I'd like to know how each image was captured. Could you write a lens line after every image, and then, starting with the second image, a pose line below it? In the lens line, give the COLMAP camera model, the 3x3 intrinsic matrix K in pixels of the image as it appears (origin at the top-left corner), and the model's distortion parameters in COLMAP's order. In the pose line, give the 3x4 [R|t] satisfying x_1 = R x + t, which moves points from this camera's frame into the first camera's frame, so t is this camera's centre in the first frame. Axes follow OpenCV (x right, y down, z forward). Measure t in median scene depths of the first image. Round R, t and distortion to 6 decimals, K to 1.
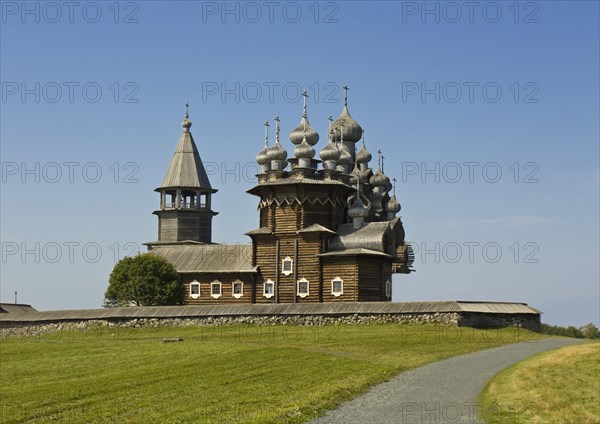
lens RADIAL K [[1060.4, 0, 300.0], [0, 1060.4, 212.0], [0, 0, 1]] dist [0.022712, 0.014542]
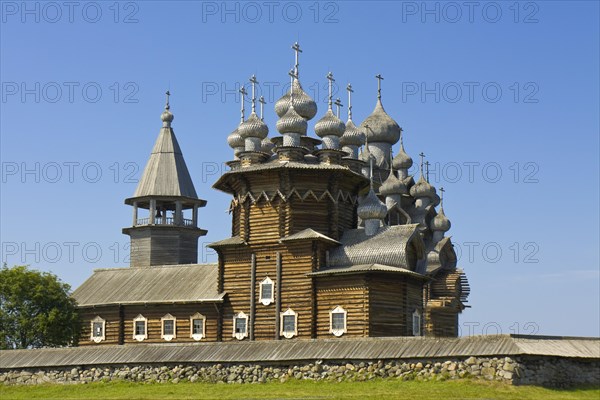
lens RADIAL K [[1019.7, 0, 300.0], [0, 1019.7, 200.0], [0, 0, 1]] dist [0.030603, 0.032631]
pose [[0.996931, -0.016157, -0.076600, 0.059637], [0.011154, 0.997803, -0.065299, 0.035189], [0.077486, 0.064245, 0.994921, 0.348636]]
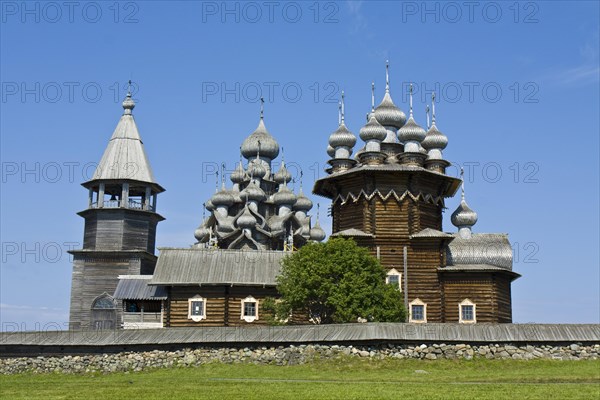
lens RADIAL K [[858.1, 0, 300.0], [0, 858.1, 200.0], [0, 0, 1]] dist [0.009644, 0.001322]
pose [[0.907092, 0.098942, 0.409139, -0.319059], [-0.061691, 0.992735, -0.103298, 0.059635], [-0.416387, 0.068461, 0.906606, 0.478664]]
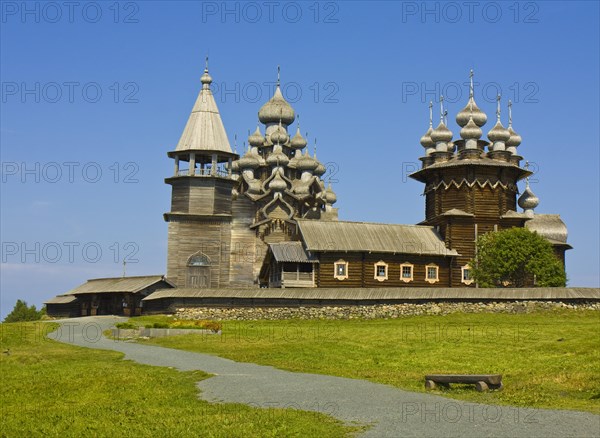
lens RADIAL K [[995.9, 0, 327.3], [0, 995.9, 219.1], [0, 0, 1]] dist [0.030875, 0.043109]
pose [[0.785440, 0.084098, 0.613198, -0.672408], [-0.083448, 0.996069, -0.029721, 0.059950], [-0.613287, -0.027826, 0.789370, 0.379323]]
